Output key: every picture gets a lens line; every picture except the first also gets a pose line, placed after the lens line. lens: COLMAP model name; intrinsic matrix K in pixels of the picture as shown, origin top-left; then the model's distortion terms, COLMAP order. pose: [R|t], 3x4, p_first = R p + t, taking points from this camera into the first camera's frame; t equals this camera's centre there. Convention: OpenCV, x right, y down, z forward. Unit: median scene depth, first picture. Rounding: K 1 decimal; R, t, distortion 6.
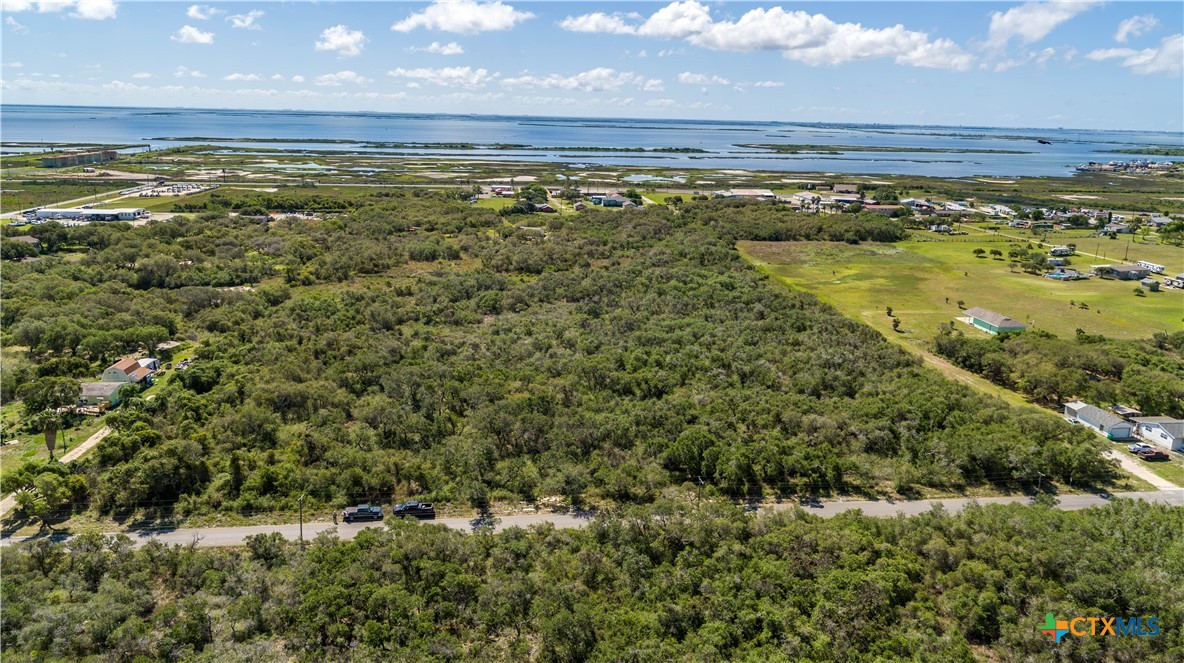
lens RADIAL K [[814.4, 0, 595.1], [0, 814.4, 327.9], [0, 0, 1]] dist [0.004105, -0.002411]
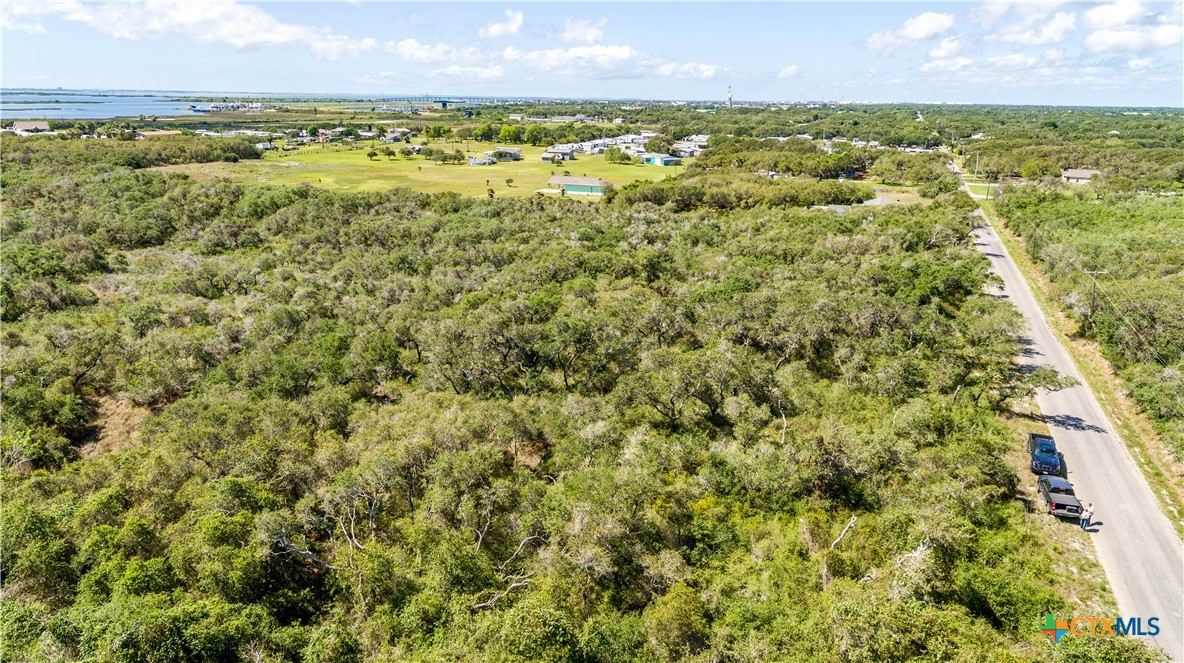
lens RADIAL K [[813.3, 0, 591.2], [0, 813.3, 344.1], [0, 0, 1]] dist [0.001948, 0.000908]
pose [[0.477238, -0.271651, 0.835733, -0.160510], [0.218850, 0.957798, 0.186355, -0.002108], [-0.851087, 0.093964, 0.516549, 0.198541]]
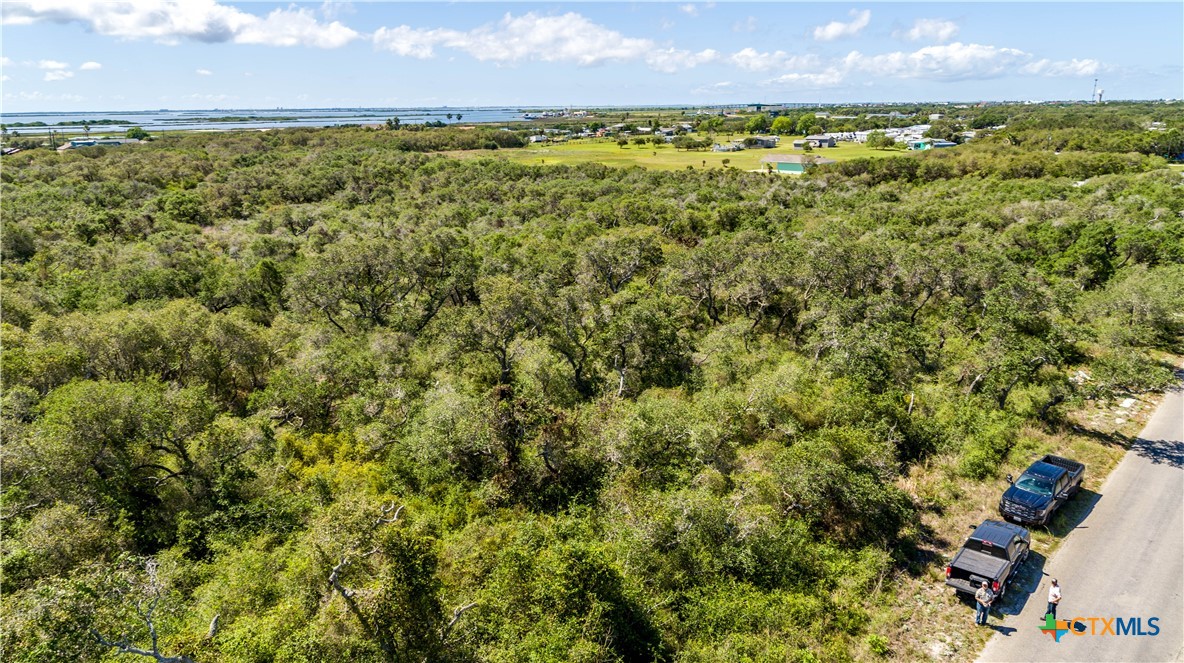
lens RADIAL K [[813.3, 0, 591.2], [0, 813.3, 344.1], [0, 0, 1]] dist [0.001948, 0.000908]
pose [[0.774162, -0.209529, 0.597303, -0.106459], [0.189011, 0.977095, 0.097780, 0.022048], [-0.604109, 0.037199, 0.796033, 0.175101]]
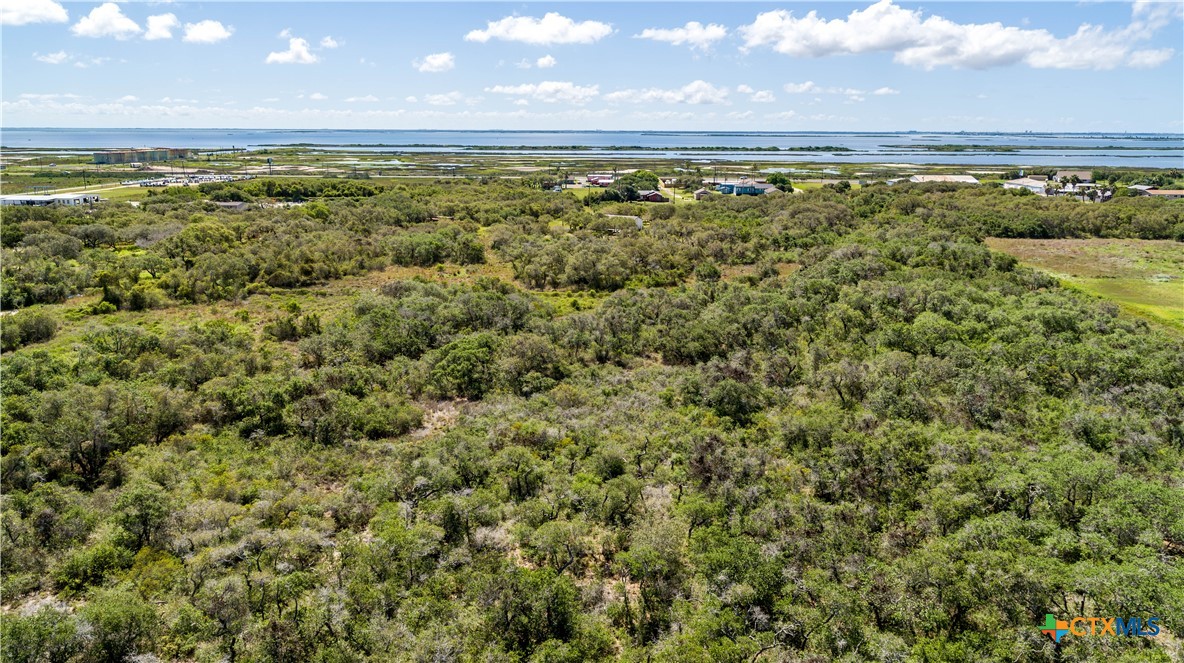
lens RADIAL K [[814.4, 0, 595.1], [0, 814.4, 327.9], [0, 0, 1]] dist [0.004105, -0.002411]
pose [[0.988801, 0.017926, -0.148163, -0.003716], [-0.020628, 0.999647, -0.016723, -0.018212], [0.147811, 0.019592, 0.988822, 0.258501]]
